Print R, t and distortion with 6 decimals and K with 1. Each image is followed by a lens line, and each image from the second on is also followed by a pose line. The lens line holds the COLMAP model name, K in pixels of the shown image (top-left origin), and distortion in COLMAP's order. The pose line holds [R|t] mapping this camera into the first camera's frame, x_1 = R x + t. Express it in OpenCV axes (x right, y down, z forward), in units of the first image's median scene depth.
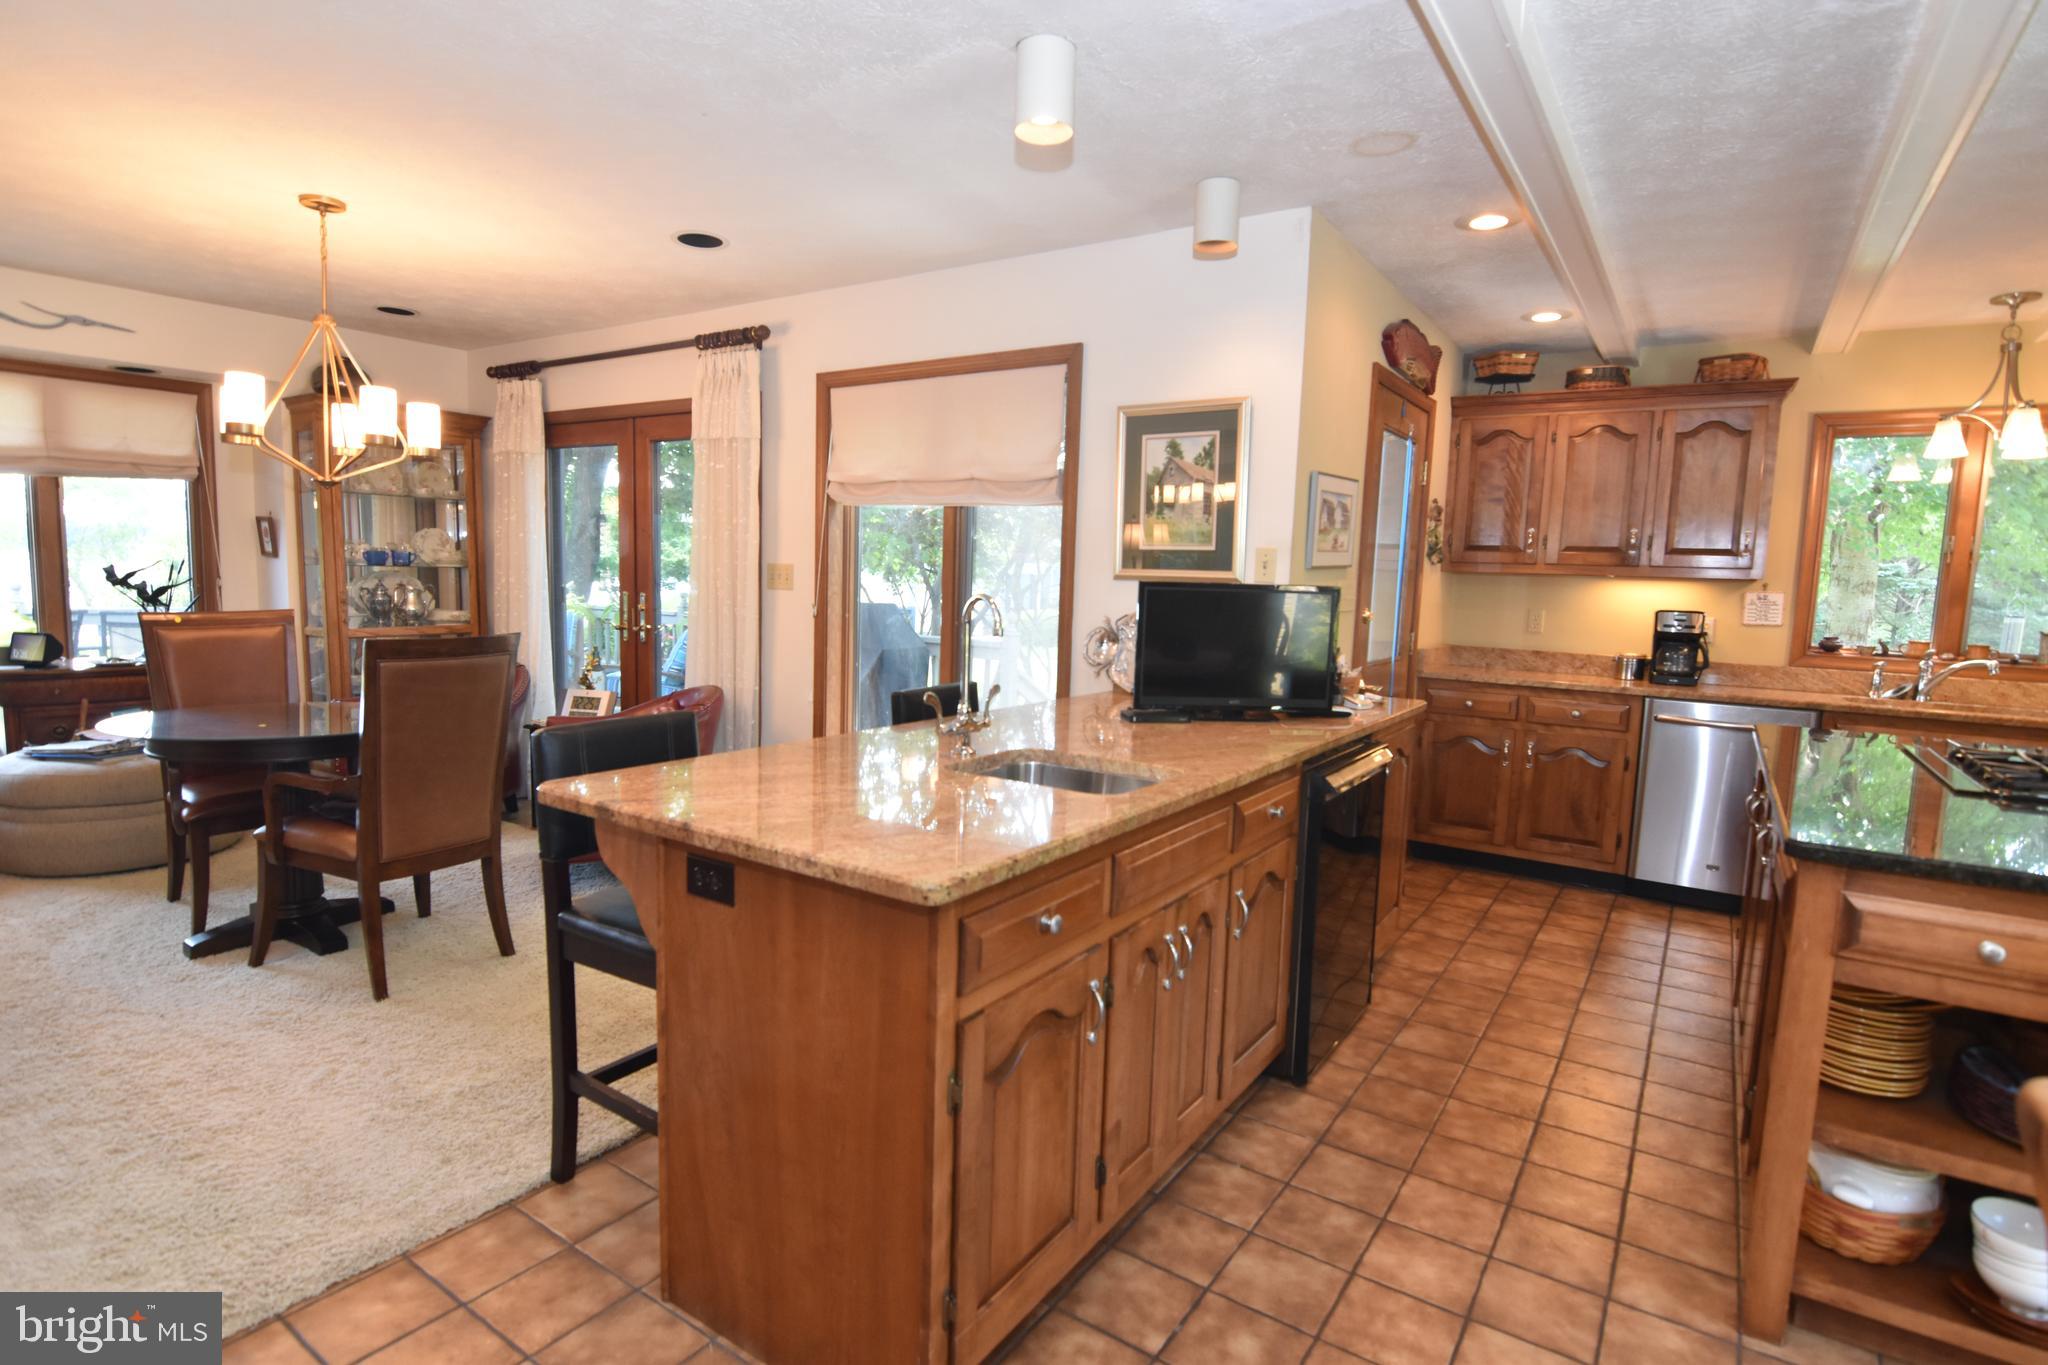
lens RADIAL K [[1028.0, 0, 1022.9], [0, 1028.0, 686.8], [0, 0, 1]] dist [-0.006182, -0.008843]
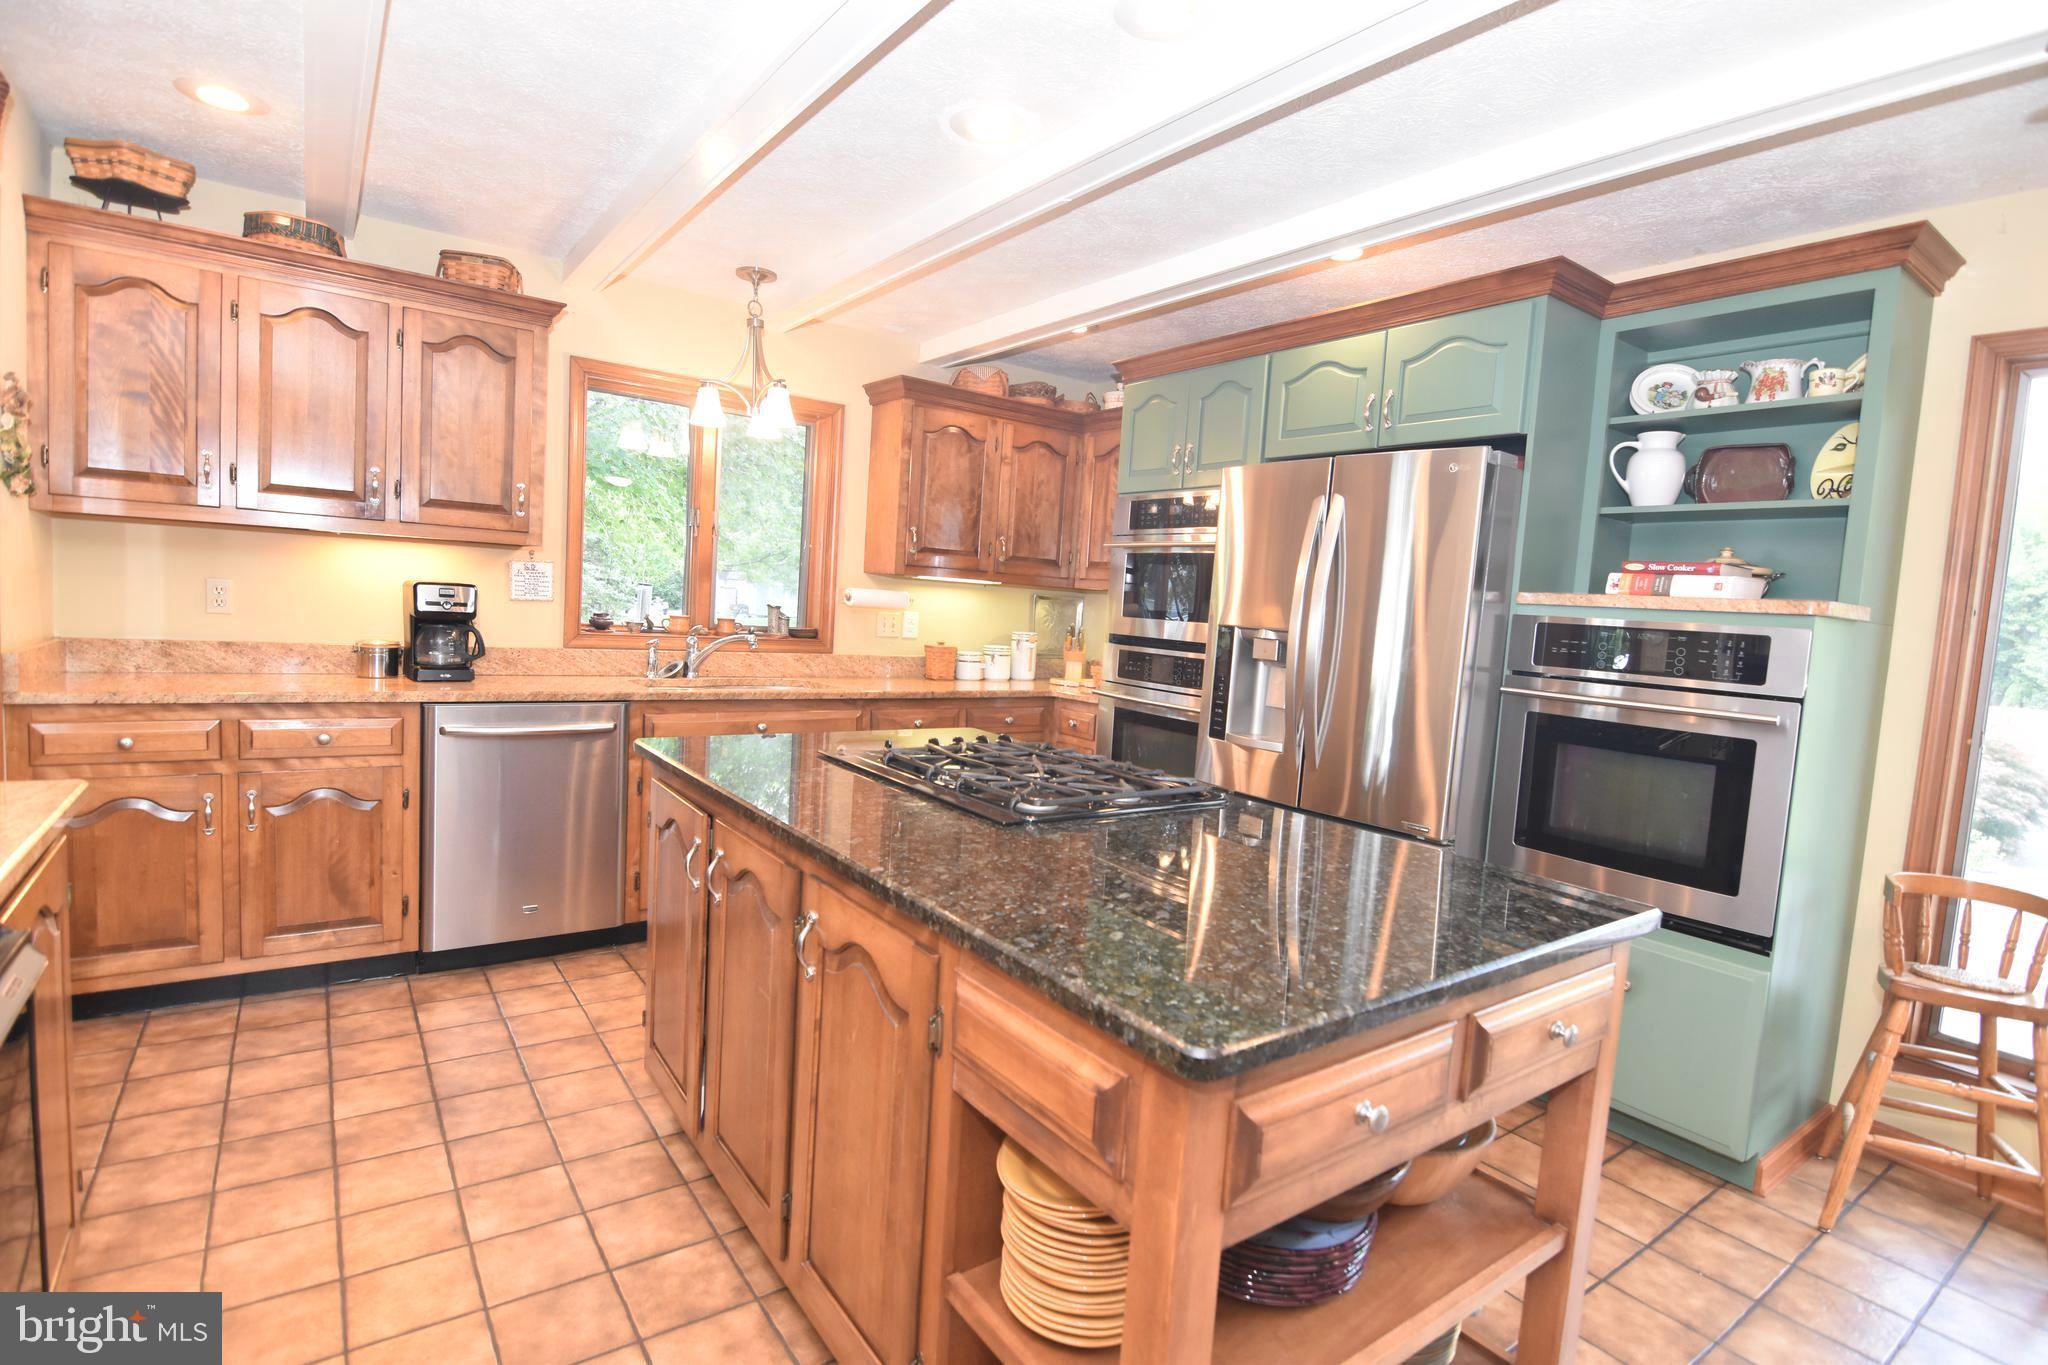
lens RADIAL K [[993.3, 0, 1030.4], [0, 993.3, 684.1], [0, 0, 1]] dist [-0.012240, -0.005722]
pose [[0.339269, -0.089994, 0.936375, 0.102790], [0.053542, 0.995647, 0.076292, -0.034311], [-0.939165, 0.024252, 0.342610, 0.362729]]
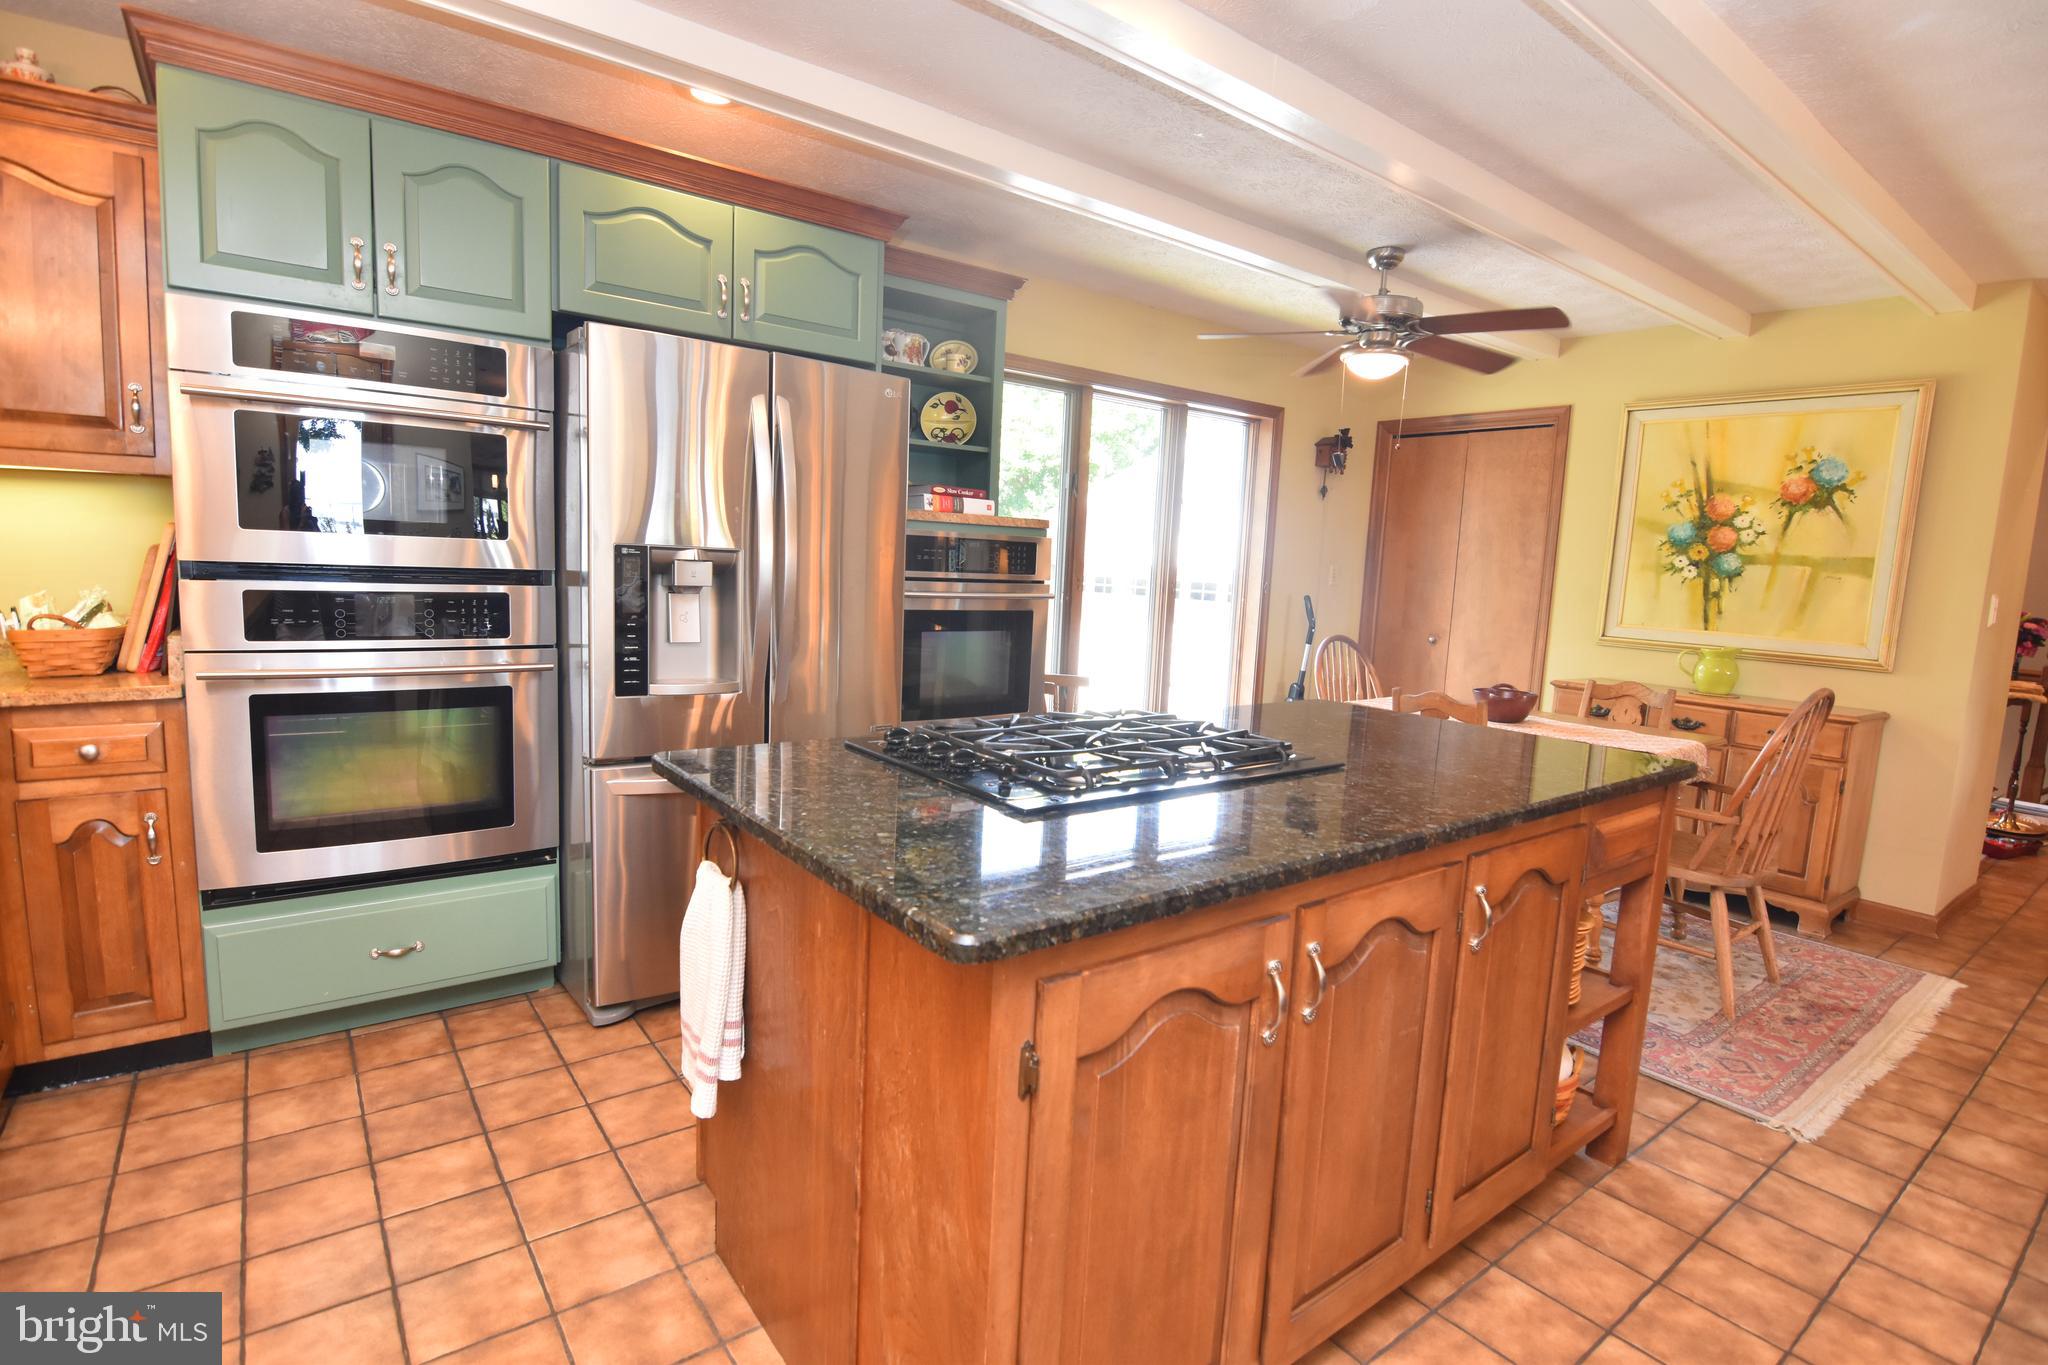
lens RADIAL K [[993.3, 0, 1035.8], [0, 993.3, 683.5], [0, 0, 1]] dist [-0.012240, -0.005722]
pose [[-0.947278, -0.112187, 0.300130, 0.470691], [-0.039915, 0.970722, 0.236868, -0.080006], [-0.317916, 0.212400, -0.924022, 0.955223]]
